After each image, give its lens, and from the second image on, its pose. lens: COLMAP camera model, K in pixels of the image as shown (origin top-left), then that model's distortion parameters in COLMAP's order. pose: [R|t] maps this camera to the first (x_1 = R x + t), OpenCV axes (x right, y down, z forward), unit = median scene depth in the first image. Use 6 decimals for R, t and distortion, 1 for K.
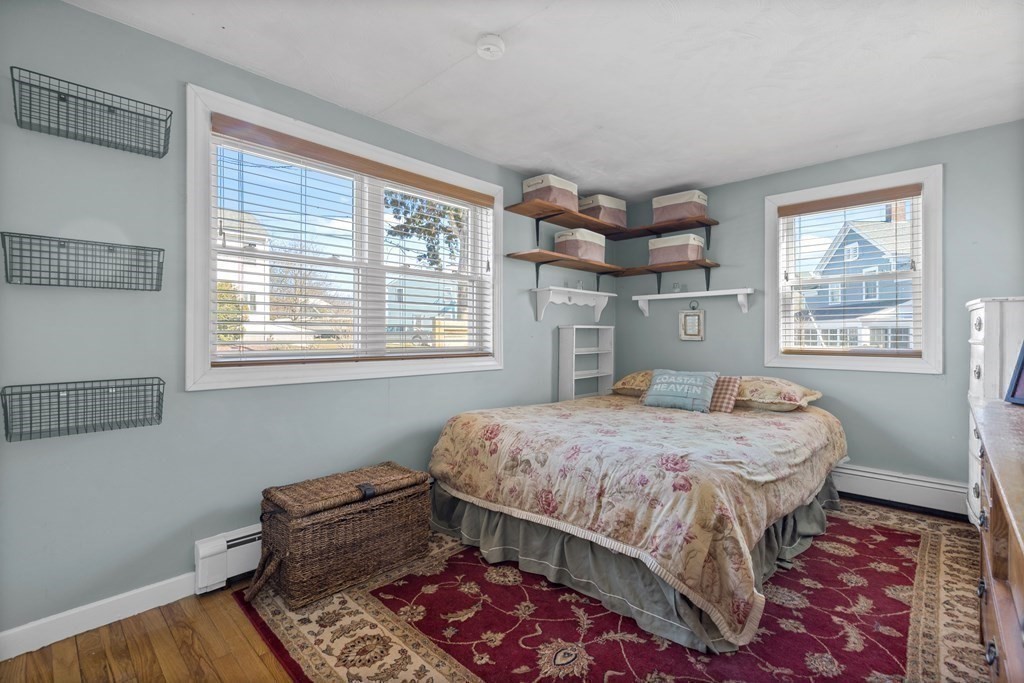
lens RADIAL K [[464.1, 0, 511.9], [0, 464.1, 336.8], [0, 0, 1]] dist [-0.004320, 0.000499]
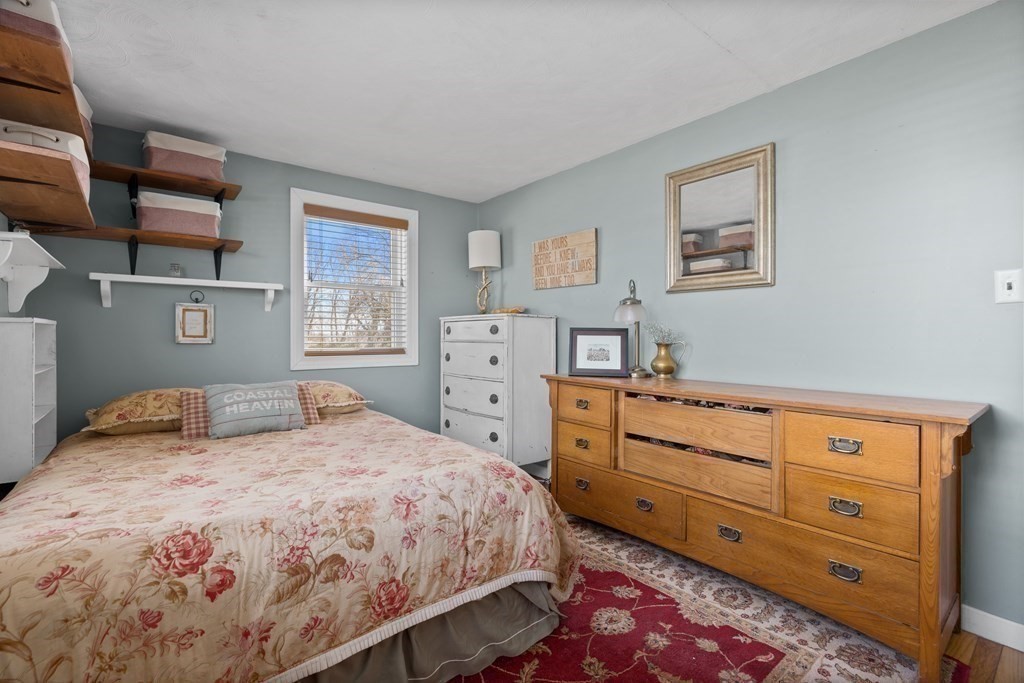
lens RADIAL K [[464.1, 0, 511.9], [0, 464.1, 336.8], [0, 0, 1]] dist [-0.004320, 0.000499]
pose [[0.131994, -0.002096, 0.991248, -0.461308], [0.001485, 0.999997, 0.001917, -0.006167], [-0.991249, 0.001219, 0.131996, 0.643087]]
